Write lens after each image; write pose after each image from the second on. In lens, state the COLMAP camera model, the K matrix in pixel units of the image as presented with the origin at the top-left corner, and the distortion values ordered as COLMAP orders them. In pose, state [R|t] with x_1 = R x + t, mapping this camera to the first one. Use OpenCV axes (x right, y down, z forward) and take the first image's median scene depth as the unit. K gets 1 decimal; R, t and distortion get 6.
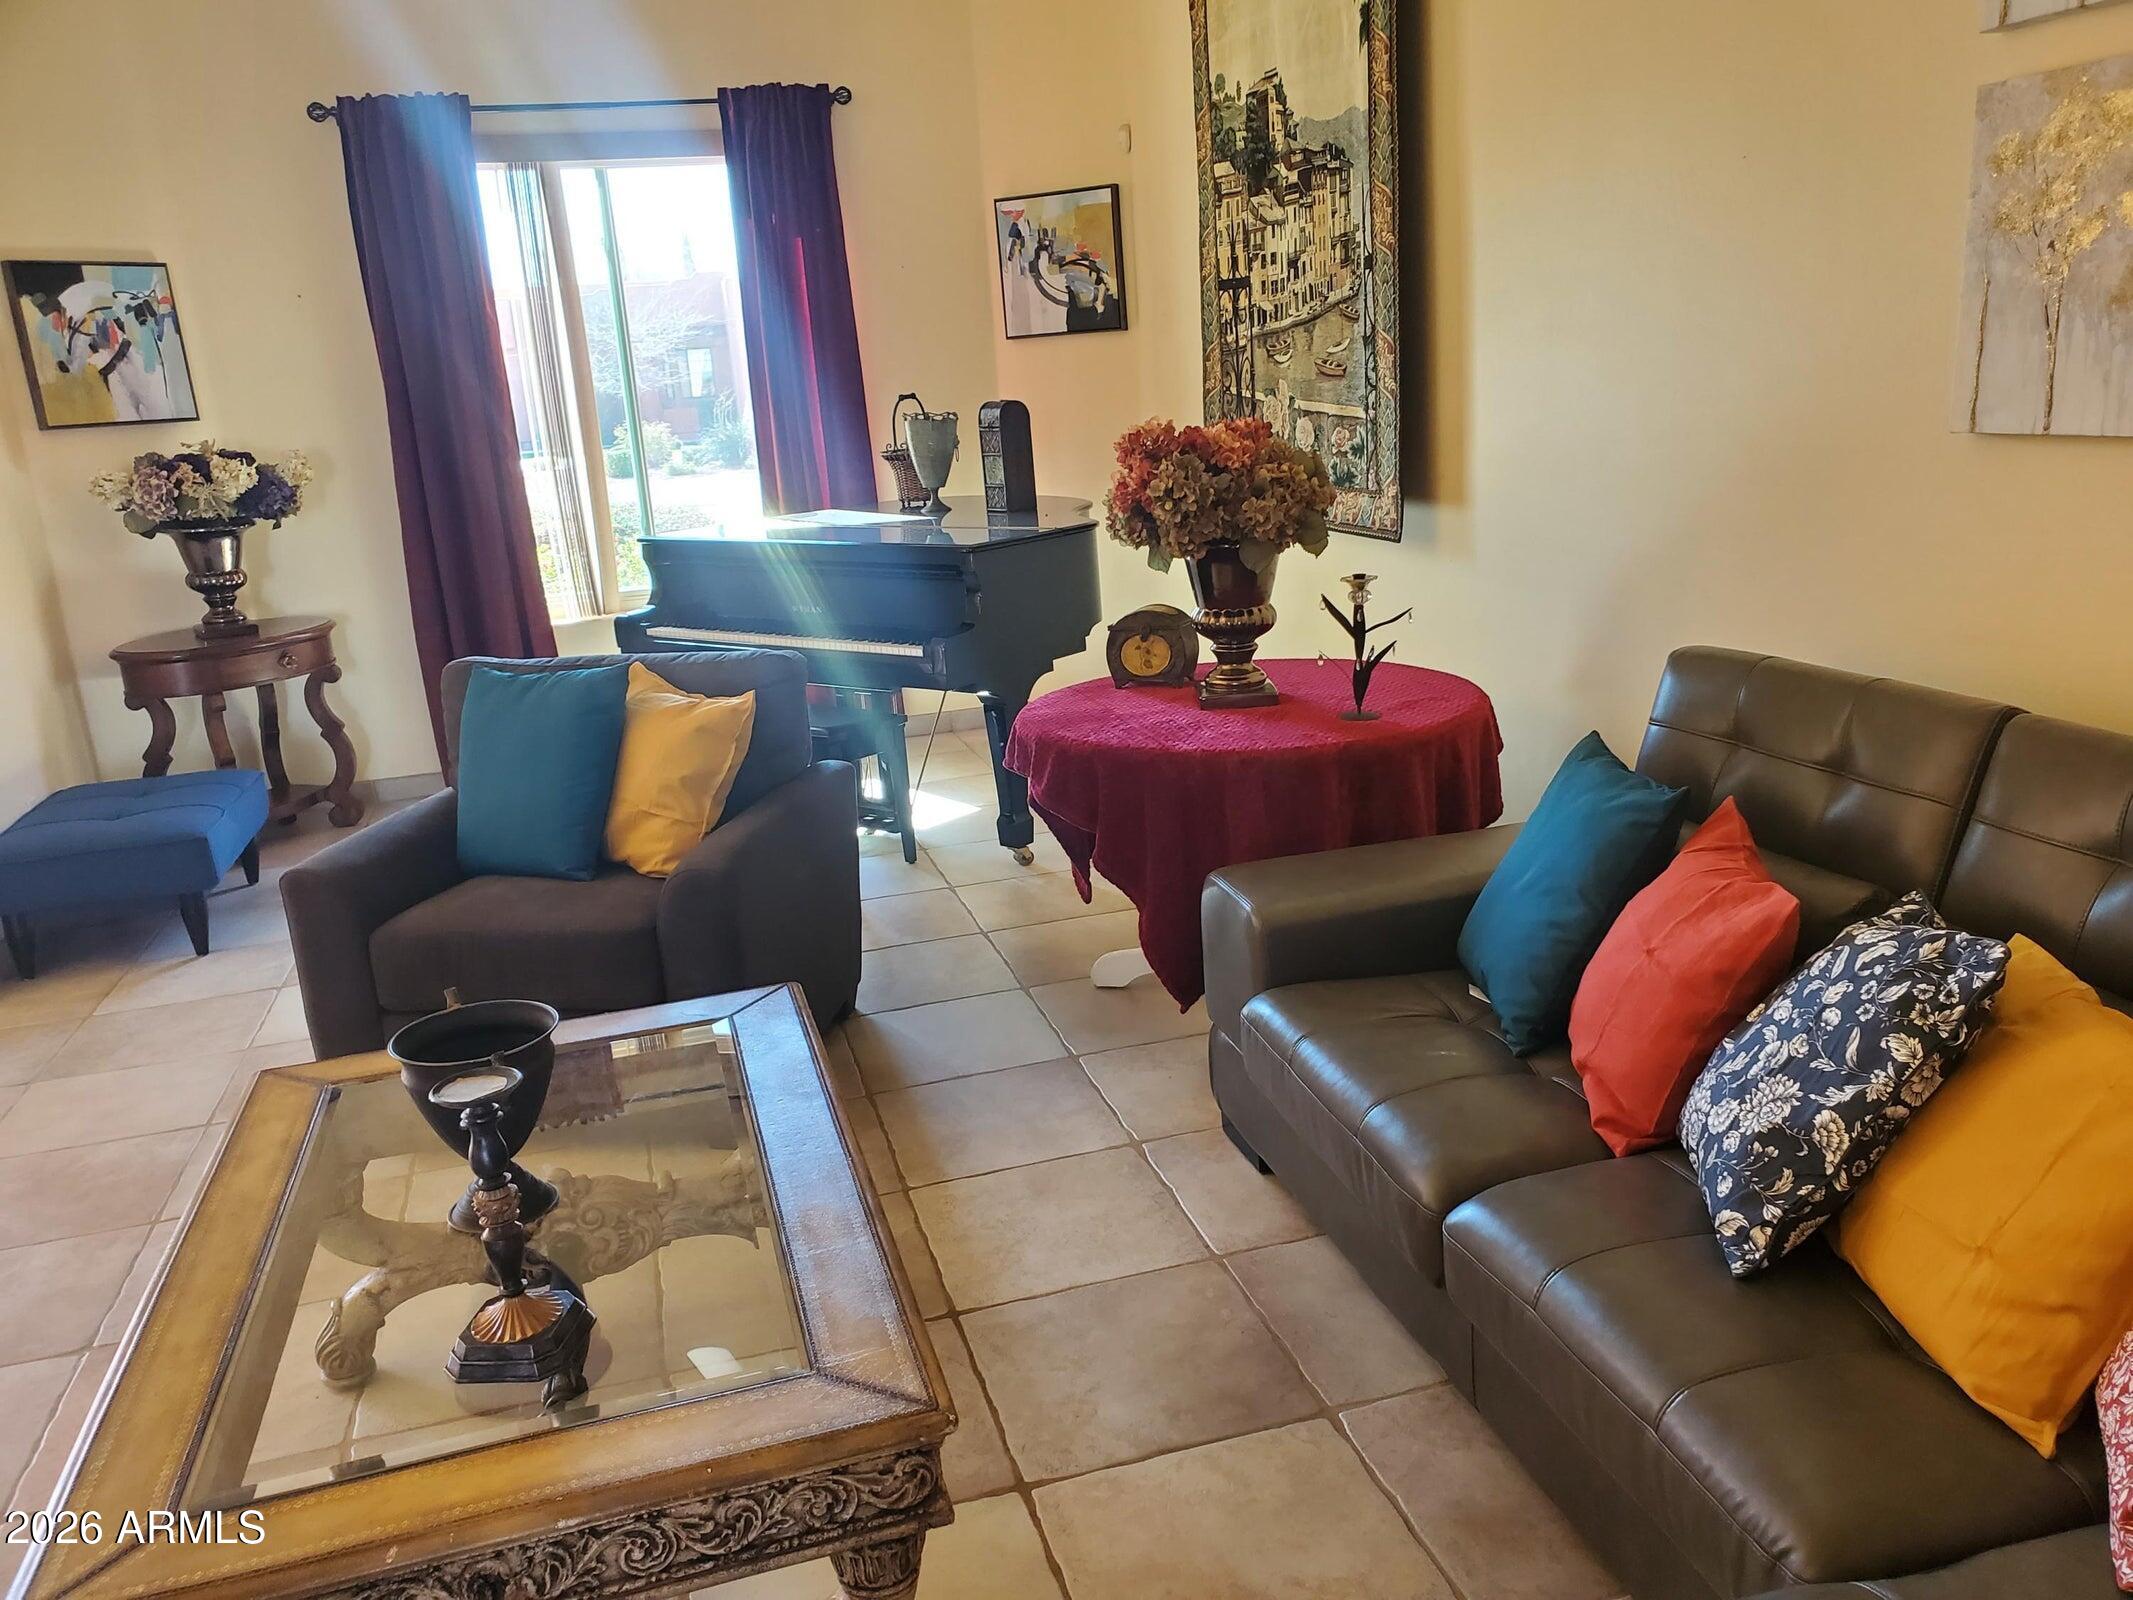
lens RADIAL K [[1770.4, 0, 1183.0], [0, 1770.4, 805.5], [0, 0, 1]] dist [-0.070416, -0.004107]
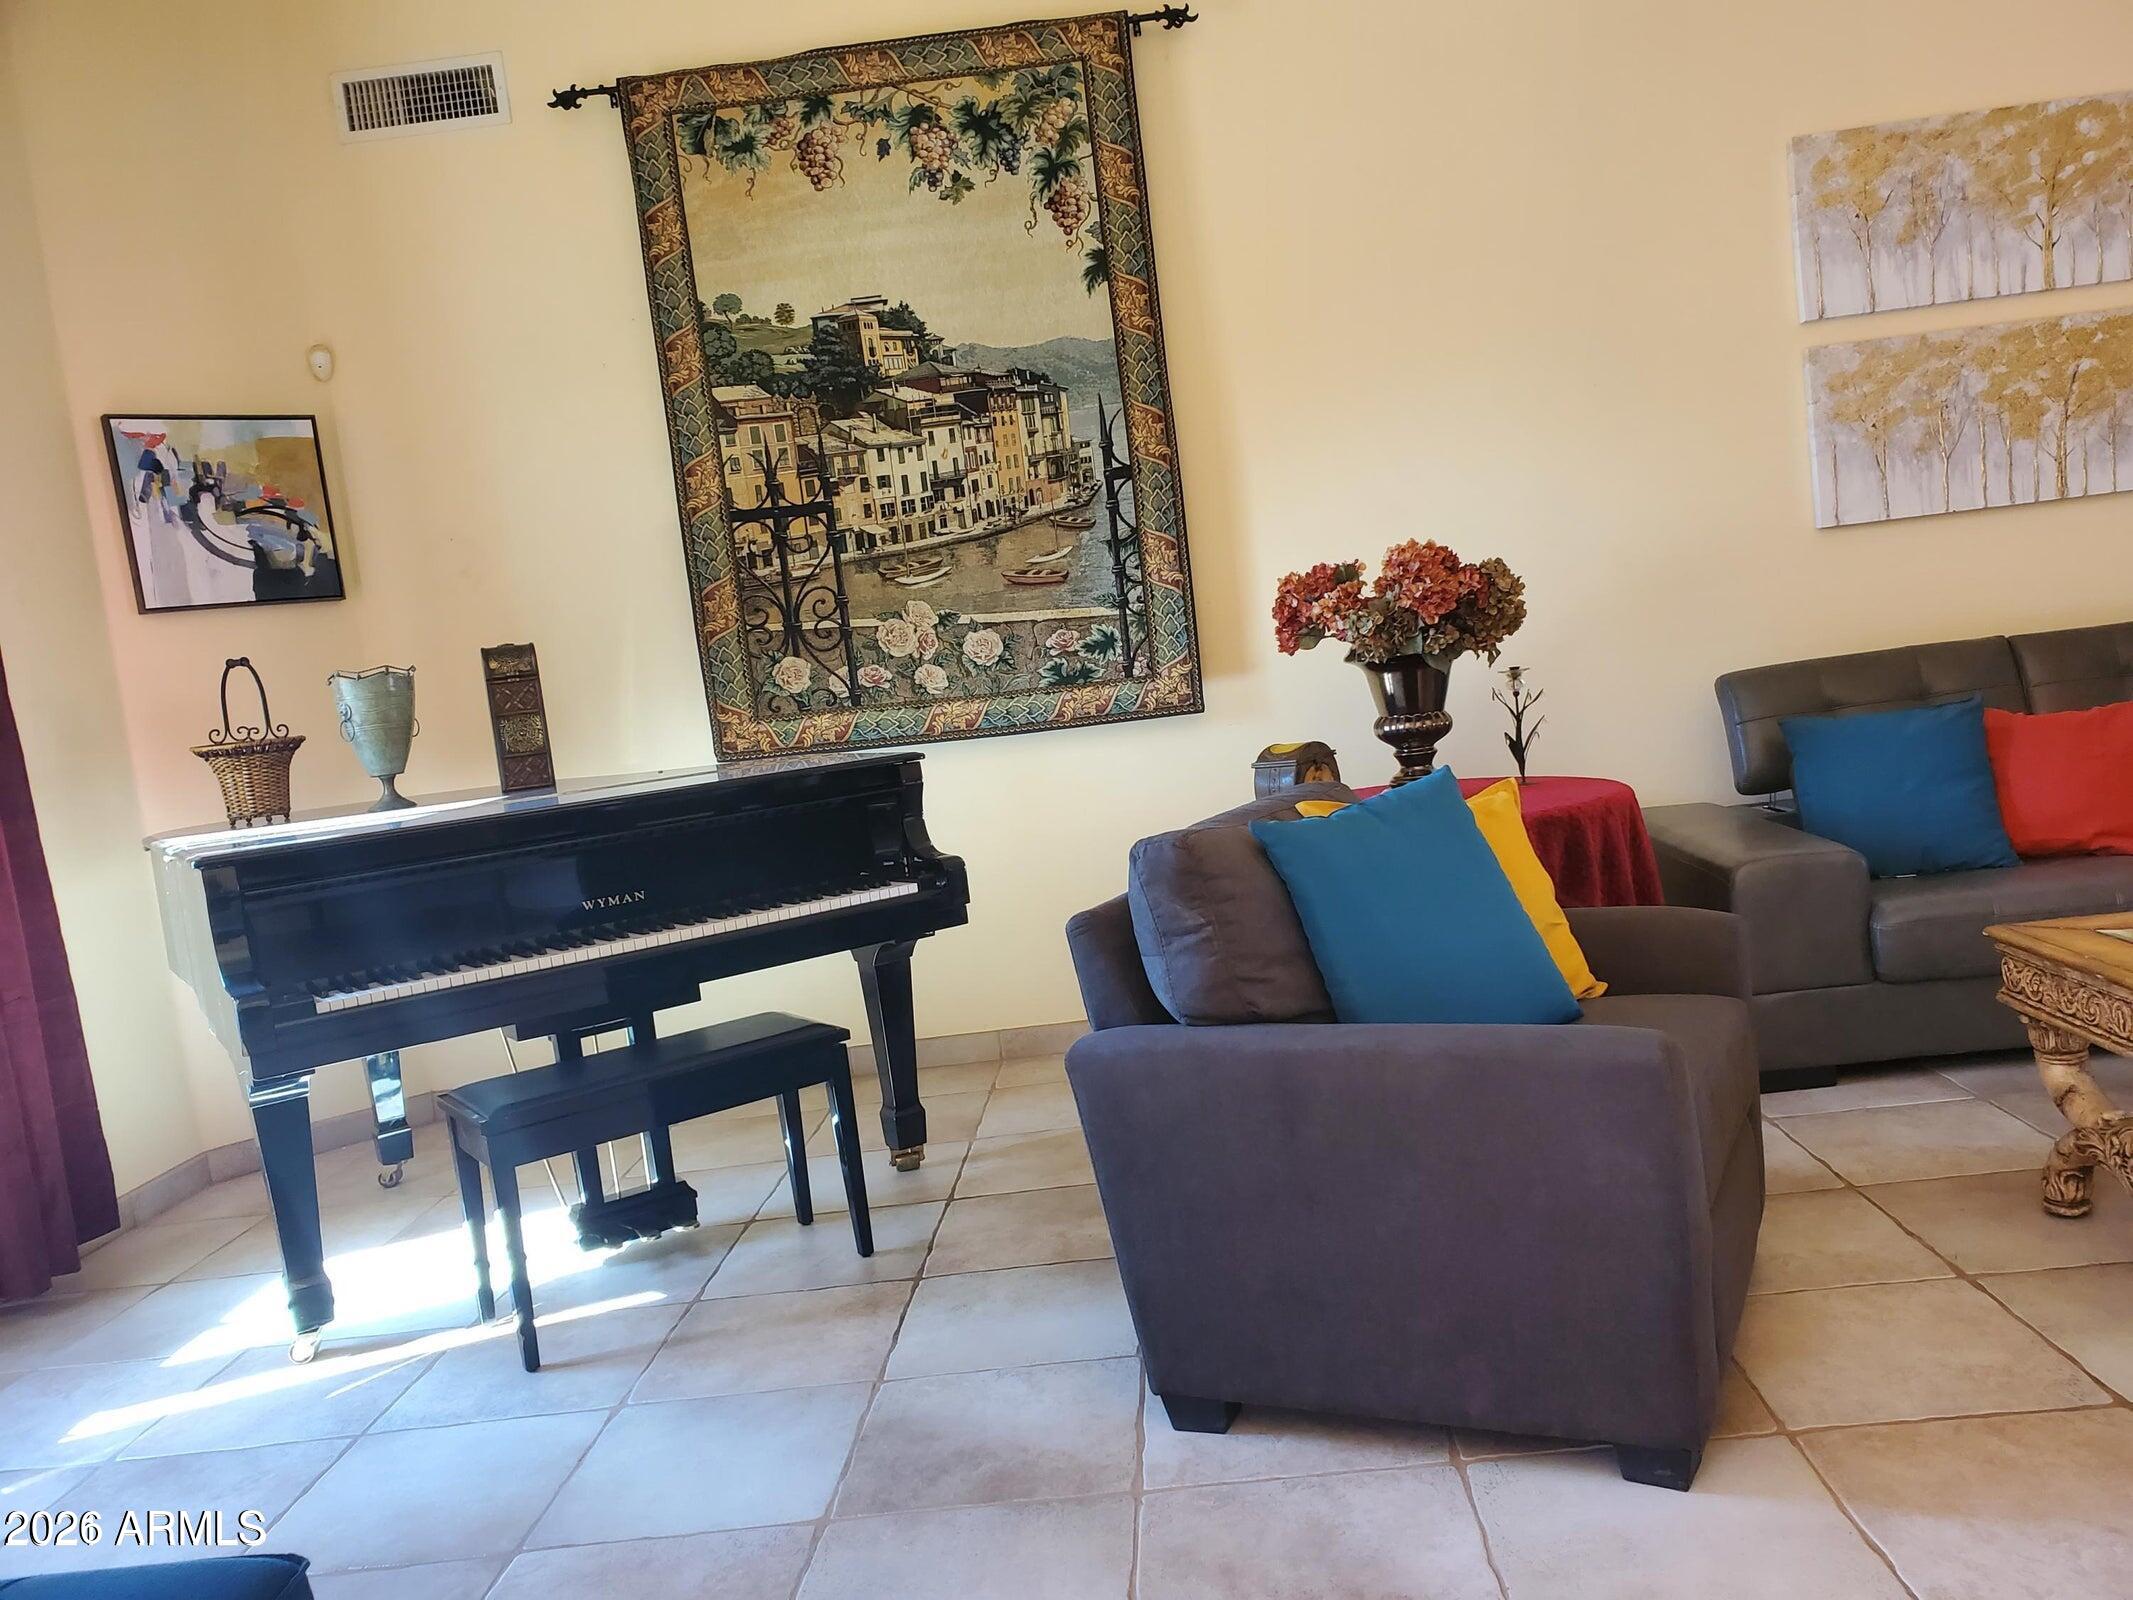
lens RADIAL K [[1668.3, 0, 1083.8], [0, 1668.3, 790.1], [0, 0, 1]] dist [0.026740, -0.005250]
pose [[0.357524, -0.061109, 0.931903, -0.781637], [0.318856, 0.945883, -0.060303, -0.054955], [-0.877786, 0.318702, 0.357660, 0.614638]]
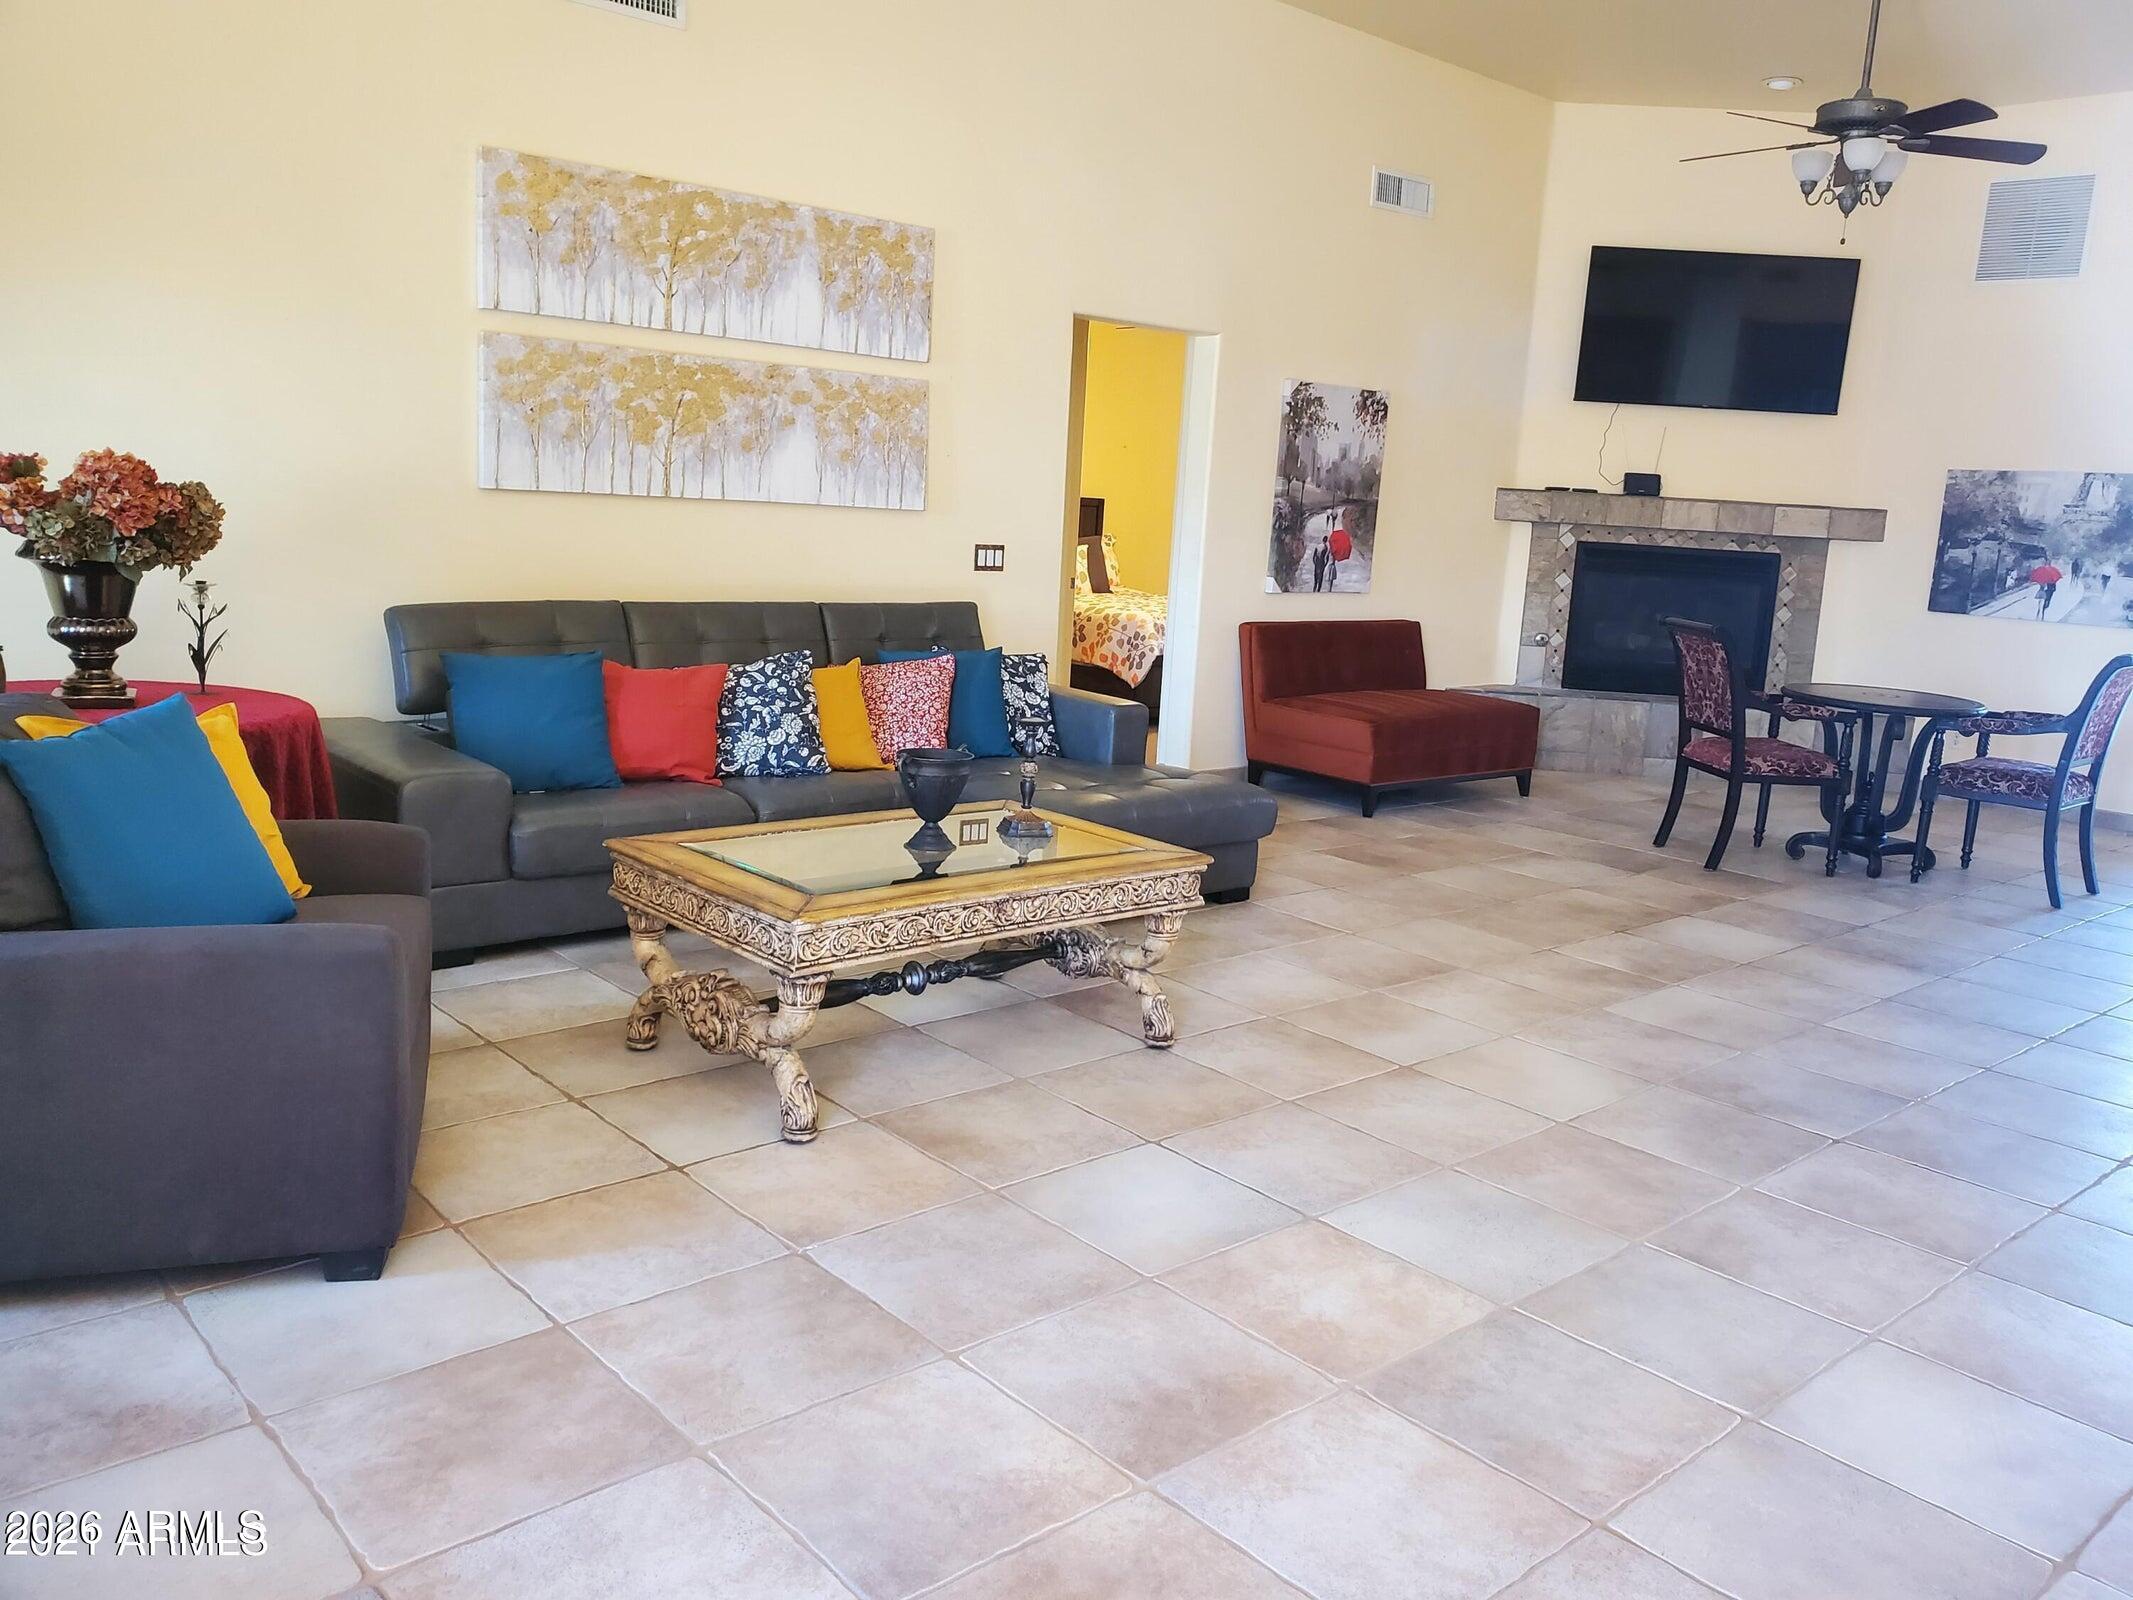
lens RADIAL K [[1654.2, 0, 1070.6], [0, 1654.2, 780.3], [0, 0, 1]] dist [0.016760, -0.003987]
pose [[-0.403137, -0.118753, 0.907402, -0.903096], [0.193391, 0.958097, 0.211306, -0.090565], [-0.894472, 0.260669, -0.363279, 0.641099]]
